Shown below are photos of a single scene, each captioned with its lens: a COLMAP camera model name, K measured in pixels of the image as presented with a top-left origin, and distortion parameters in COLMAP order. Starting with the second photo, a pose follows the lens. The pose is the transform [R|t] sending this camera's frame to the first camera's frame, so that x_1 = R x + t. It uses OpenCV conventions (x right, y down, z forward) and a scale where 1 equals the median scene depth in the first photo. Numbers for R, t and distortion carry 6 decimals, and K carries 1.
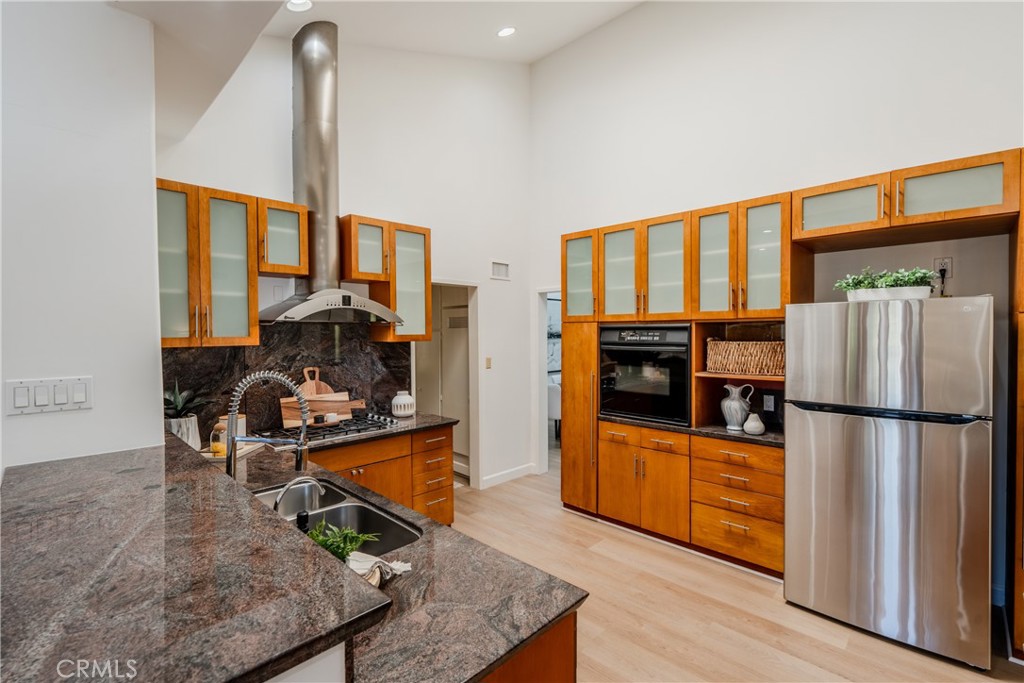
lens RADIAL K [[459.2, 0, 507.2], [0, 459.2, 340.5], [0, 0, 1]] dist [-0.004466, 0.000772]
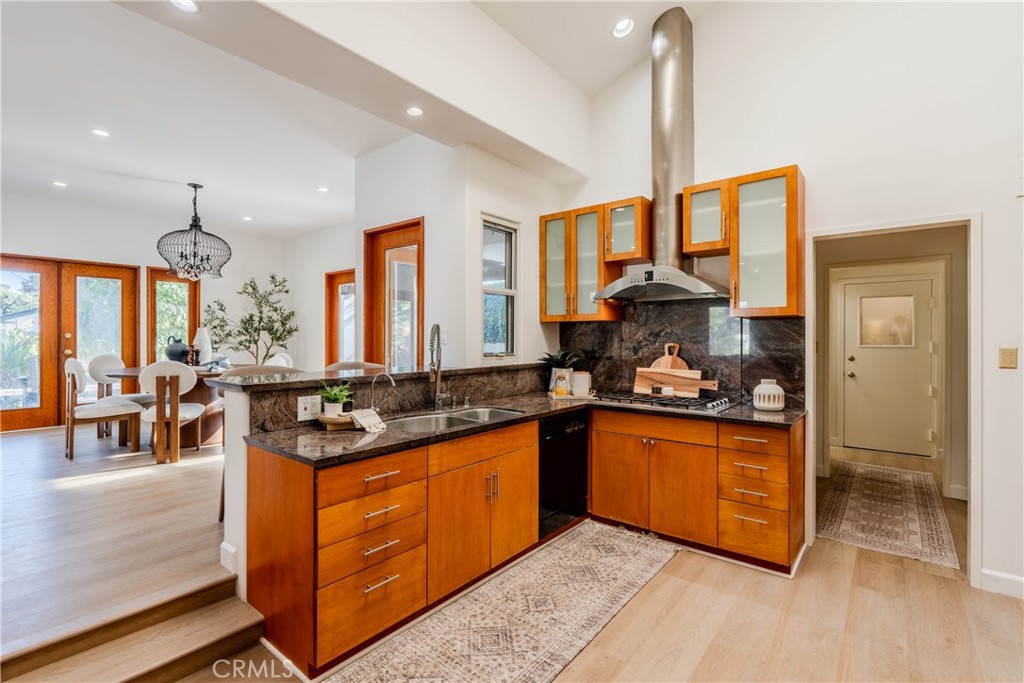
lens RADIAL K [[467.4, 0, 512.0], [0, 467.4, 341.5], [0, 0, 1]] dist [0.001062, 0.000494]
pose [[0.100561, 0.011272, -0.994867, 0.607112], [-0.025089, 0.999647, 0.008790, 0.054074], [0.994615, 0.024076, 0.100808, 0.524600]]
